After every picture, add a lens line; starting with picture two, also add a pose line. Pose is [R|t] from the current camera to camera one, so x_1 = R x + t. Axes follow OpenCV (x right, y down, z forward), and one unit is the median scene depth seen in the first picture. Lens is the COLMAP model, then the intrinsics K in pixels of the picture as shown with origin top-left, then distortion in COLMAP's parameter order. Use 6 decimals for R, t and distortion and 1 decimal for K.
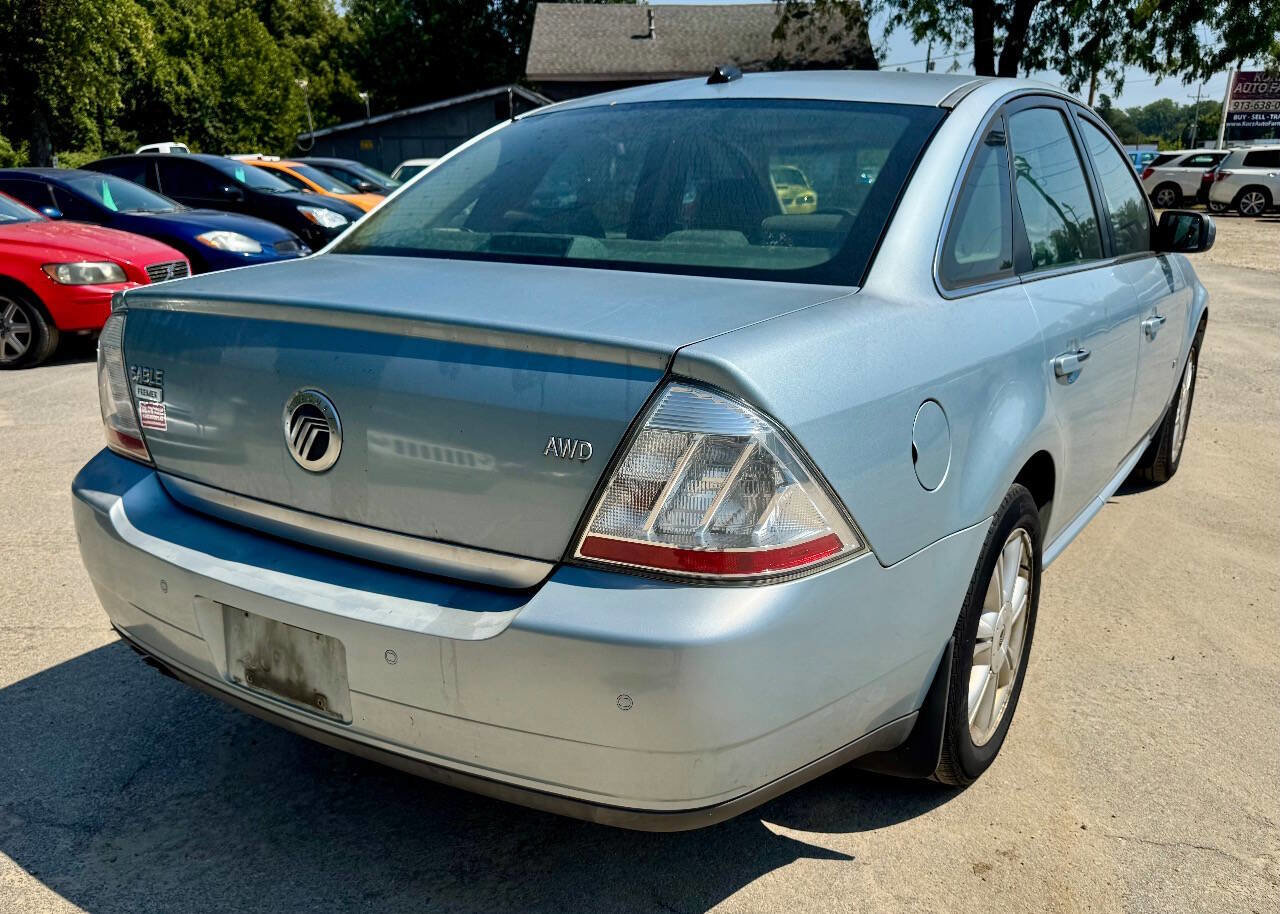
lens RADIAL K [[1129.9, 0, 637.6], [0, 1129.9, 433.2], [0, 0, 1]] dist [0.103799, -0.161334]
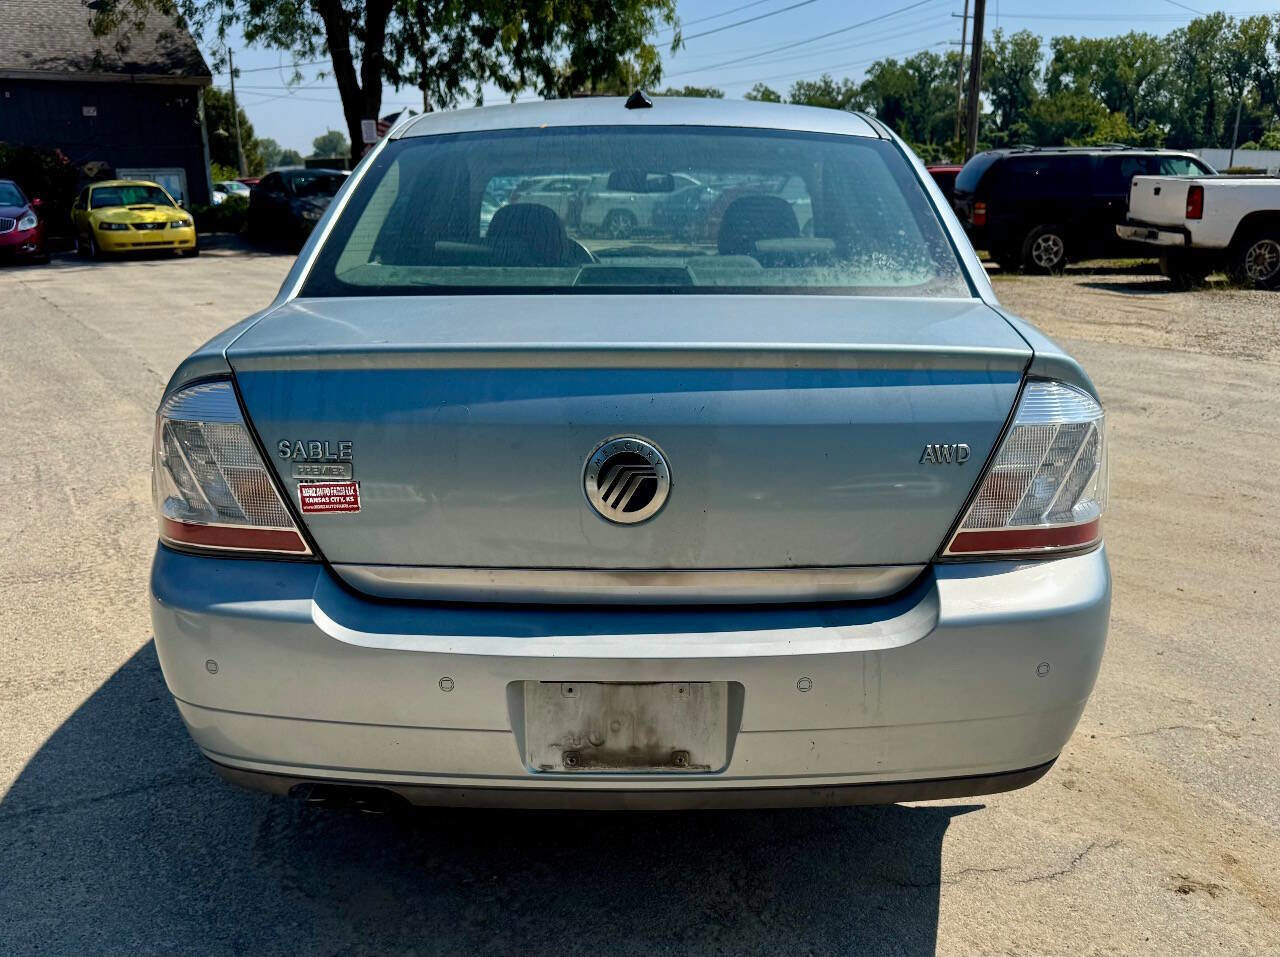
lens RADIAL K [[1284.3, 0, 640.0], [0, 1284.3, 478.5], [0, 0, 1]] dist [0.040499, -0.035285]
pose [[0.847925, -0.126201, 0.514875, -0.727718], [0.129696, 0.991120, 0.029342, -0.028424], [-0.514006, 0.041897, 0.856763, 0.077841]]
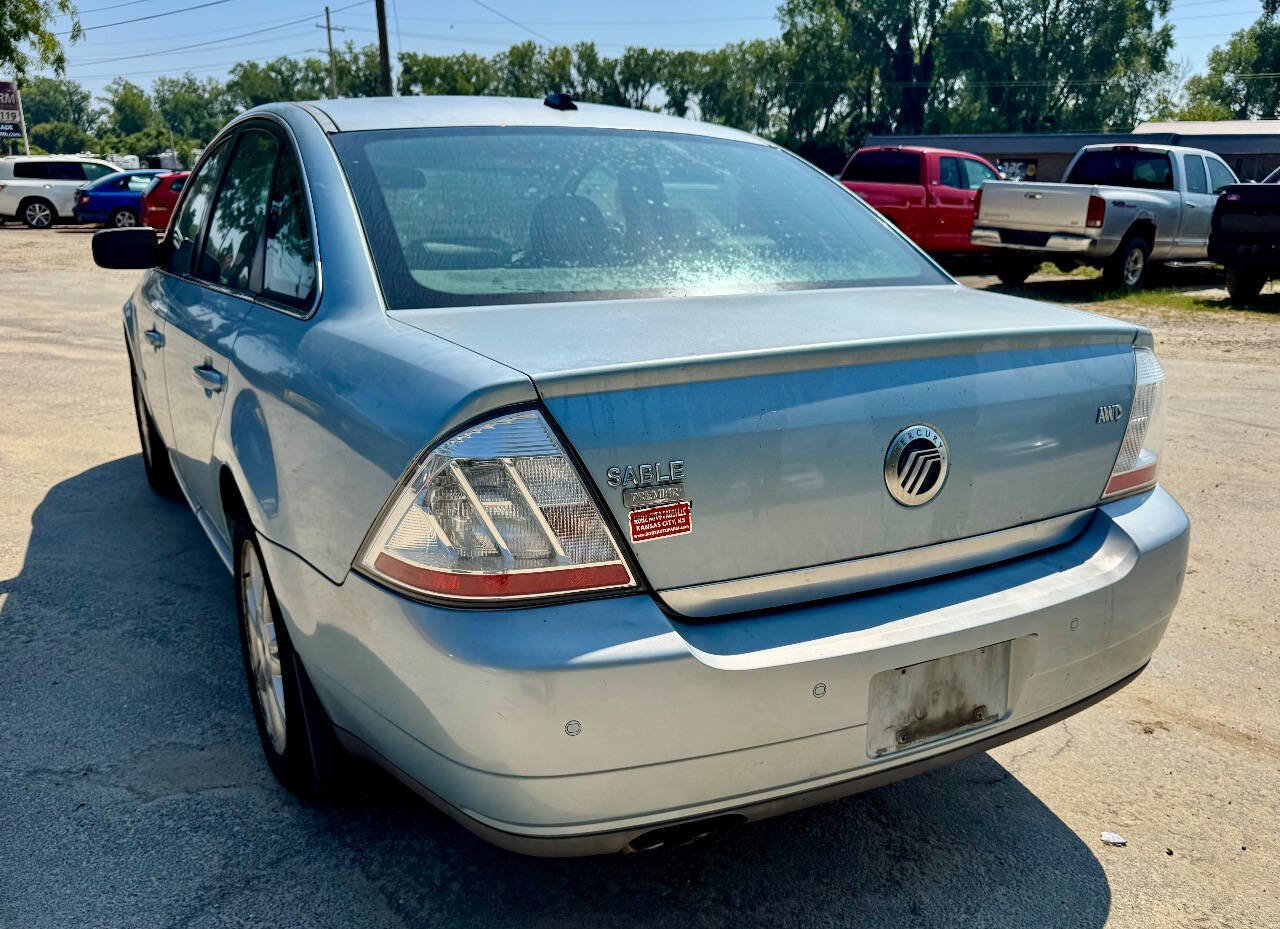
lens RADIAL K [[1146.0, 0, 670.6], [0, 1146.0, 438.2], [0, 0, 1]] dist [0.031205, -0.012246]
pose [[0.463315, -0.198584, 0.863657, -1.108045], [0.202859, 0.972458, 0.114775, -0.163418], [-0.862663, 0.122024, 0.490839, 0.612201]]
